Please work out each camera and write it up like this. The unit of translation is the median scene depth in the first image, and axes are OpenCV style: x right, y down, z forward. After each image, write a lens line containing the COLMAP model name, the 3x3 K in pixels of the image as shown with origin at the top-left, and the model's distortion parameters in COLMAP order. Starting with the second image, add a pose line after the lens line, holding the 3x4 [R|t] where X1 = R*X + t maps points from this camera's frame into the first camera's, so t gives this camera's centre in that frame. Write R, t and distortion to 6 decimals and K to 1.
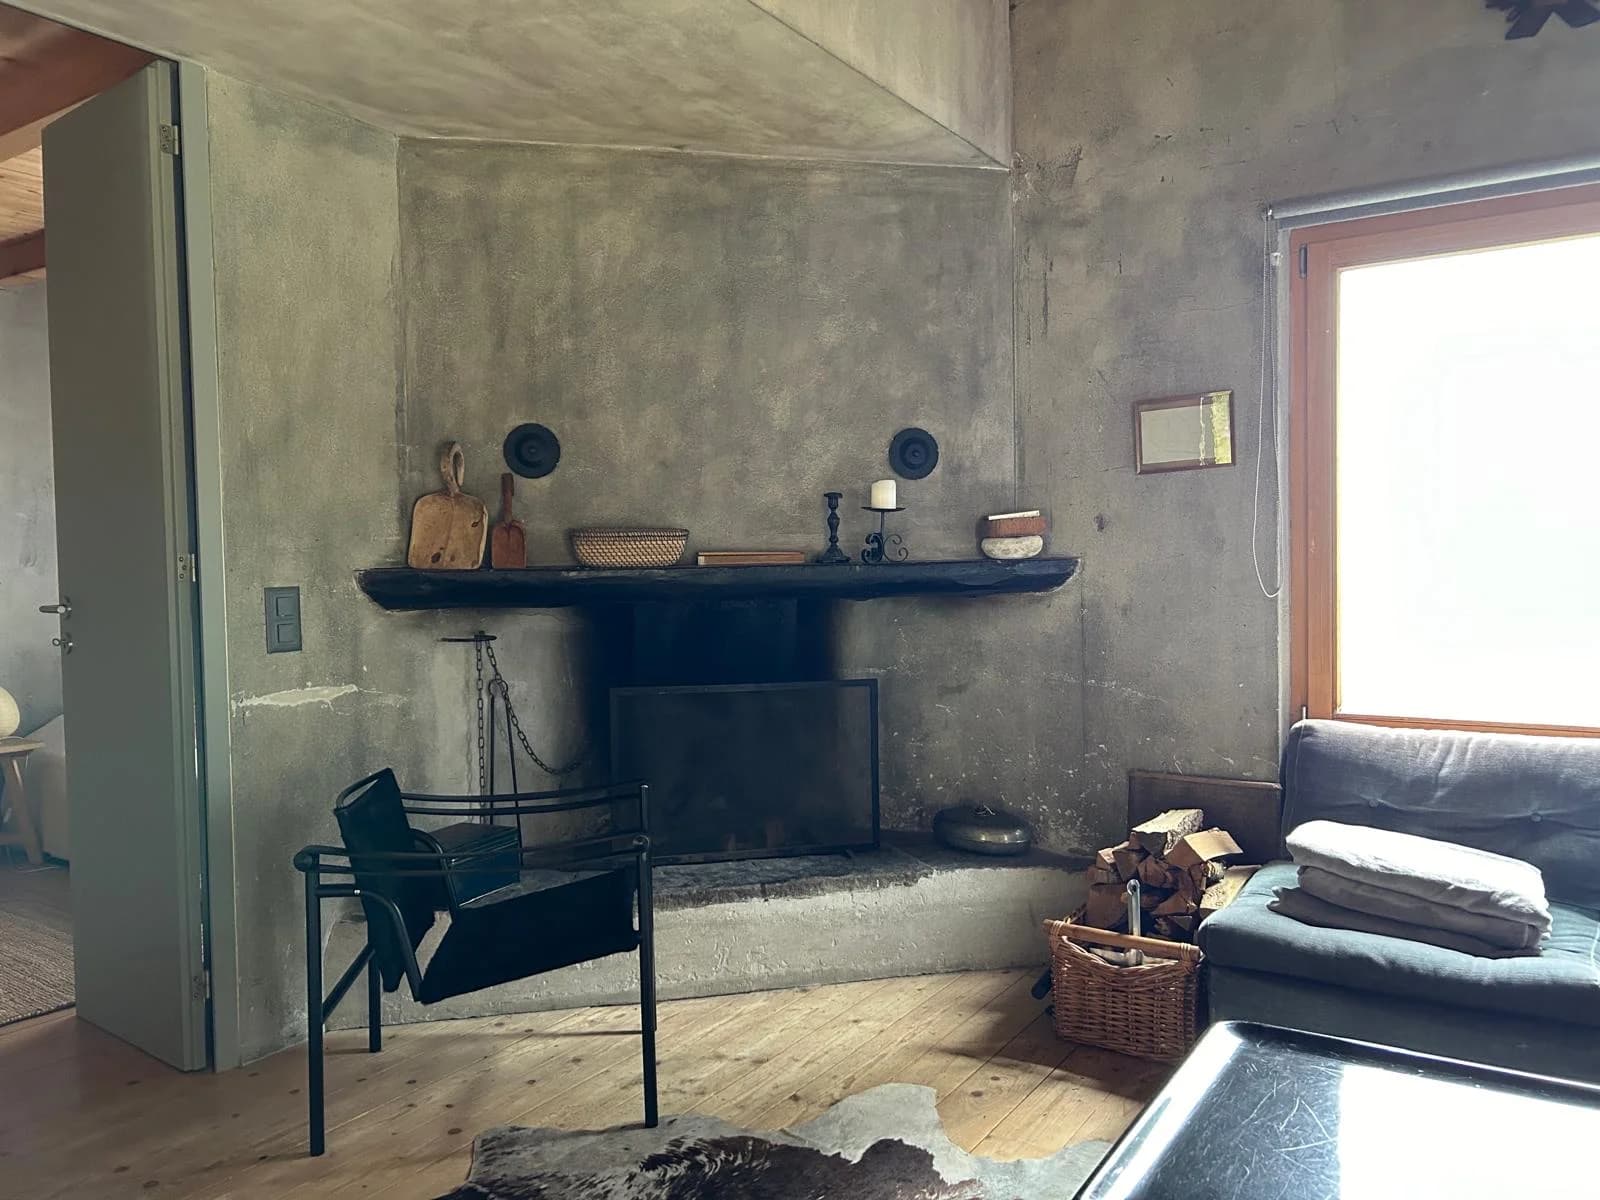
lens RADIAL K [[1201.0, 0, 800.0], [0, 1201.0, 600.0], [0, 0, 1]] dist [0.144892, -0.327461]
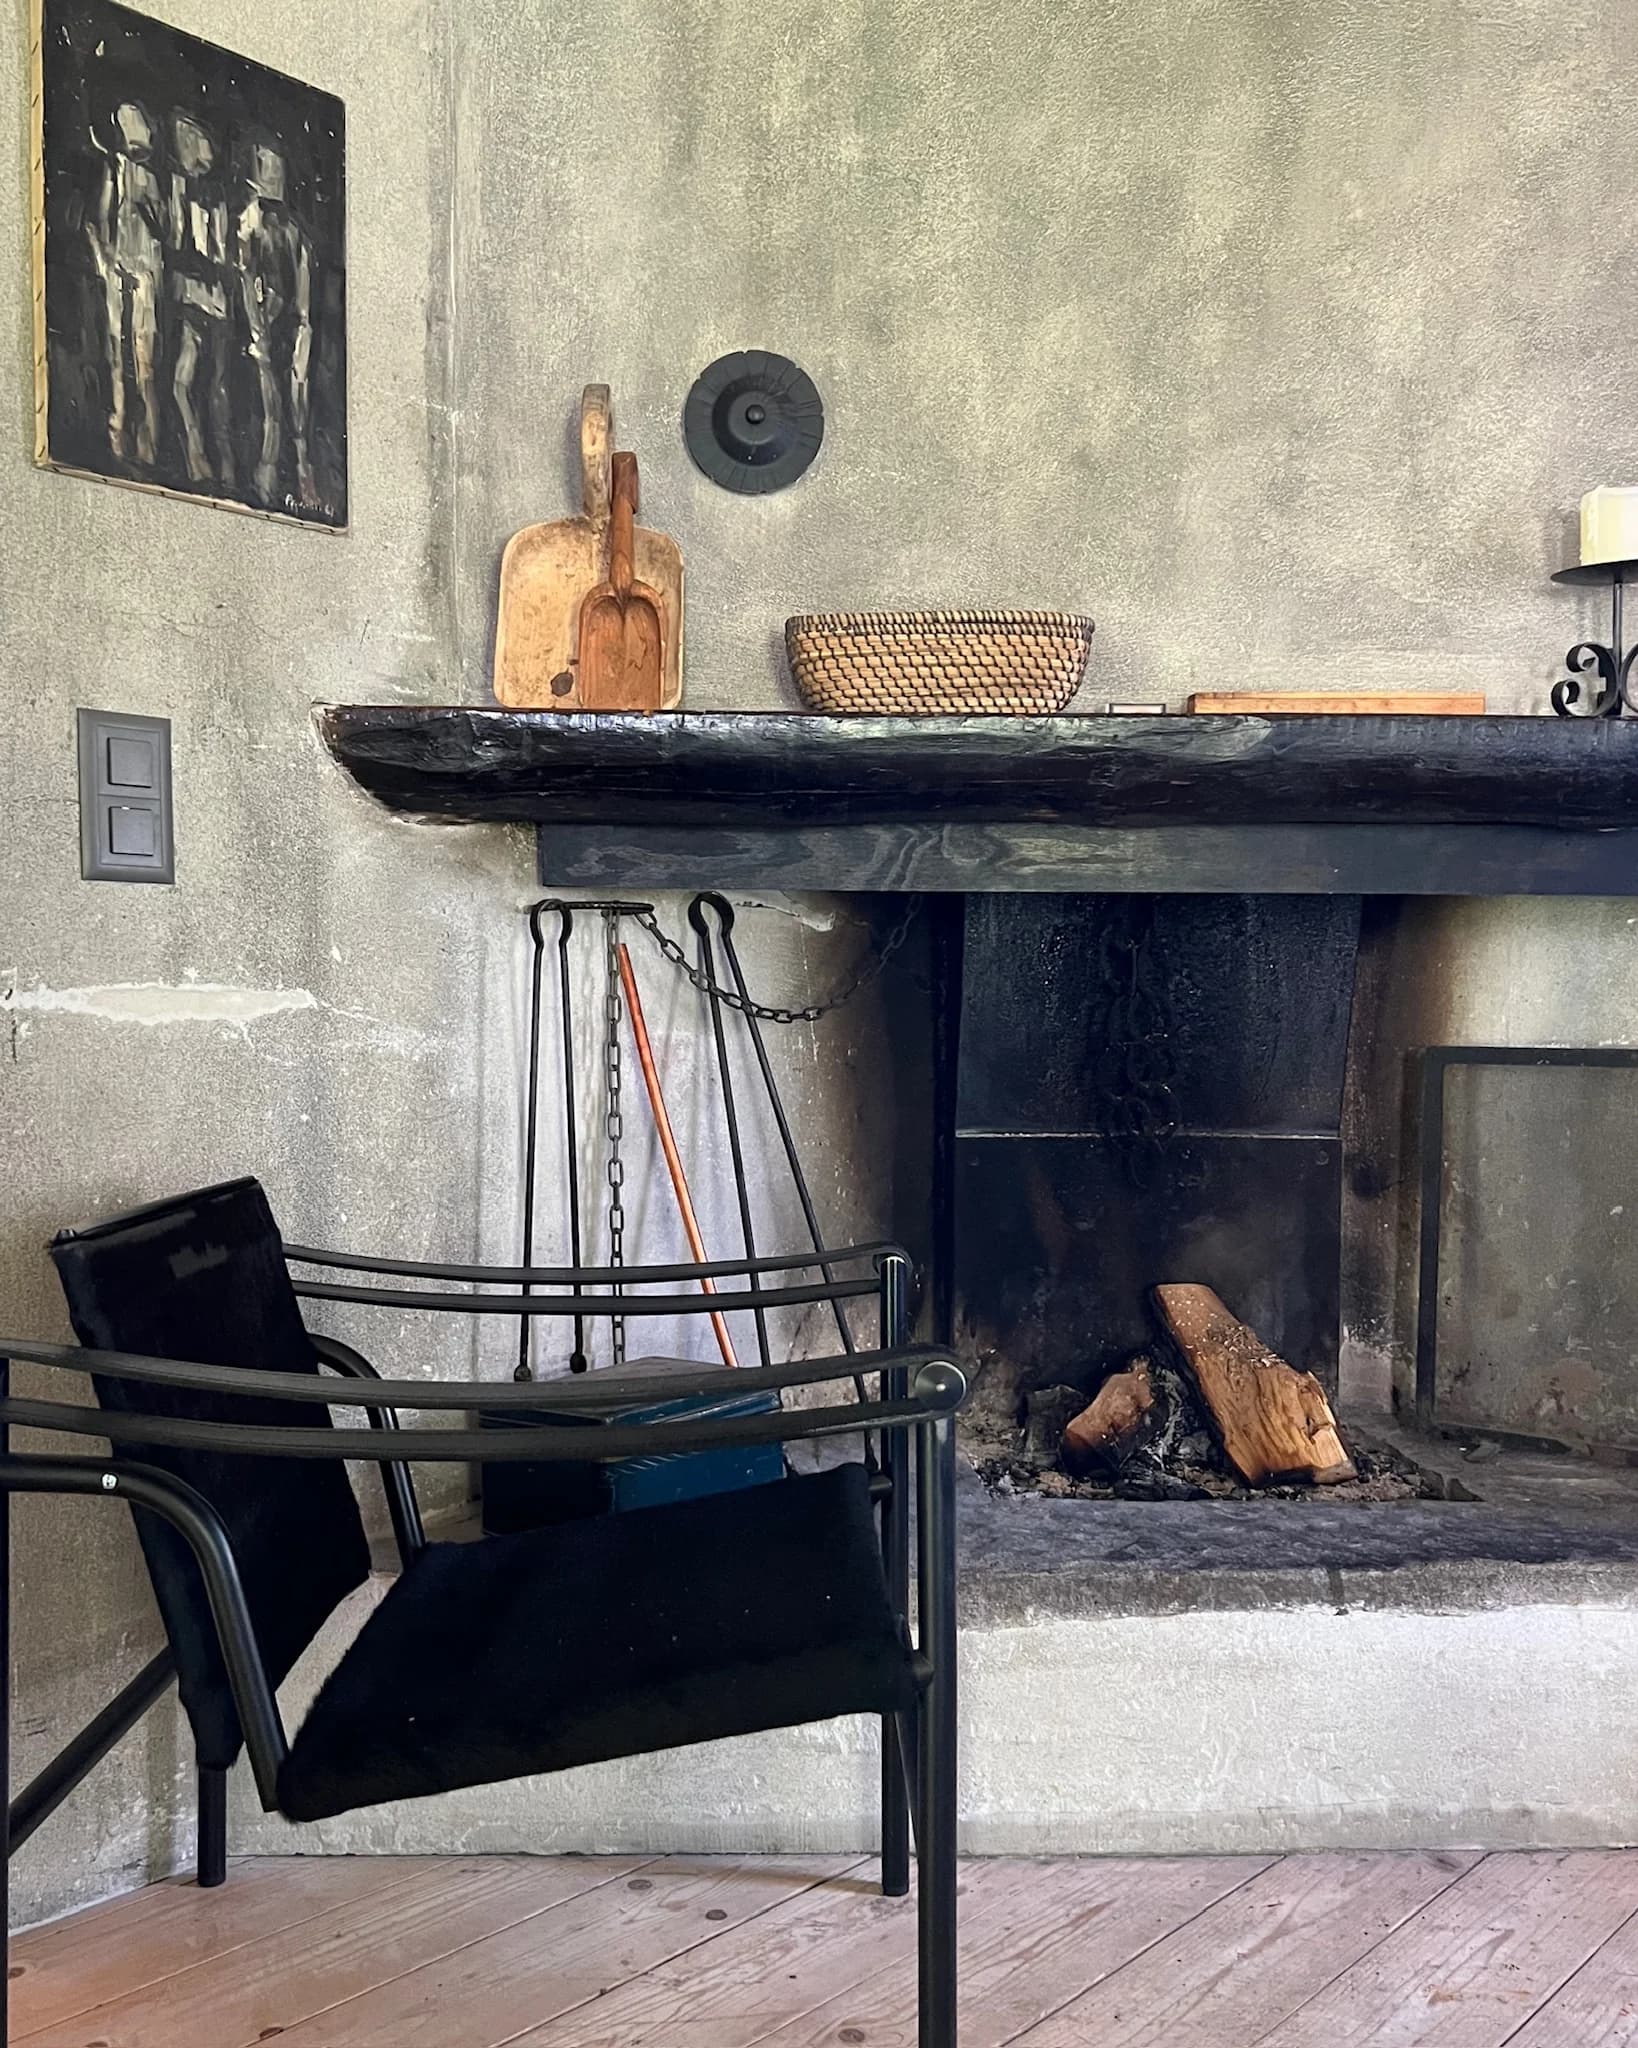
lens RADIAL K [[1858.6, 0, 763.5], [0, 1858.6, 1109.3], [0, 0, 1]] dist [0.018541, -0.019507]
pose [[0.982311, 0.029579, -0.184908, -0.099582], [-0.026735, 0.999483, 0.017856, 0.087655], [0.185341, -0.012597, 0.982594, 0.403157]]
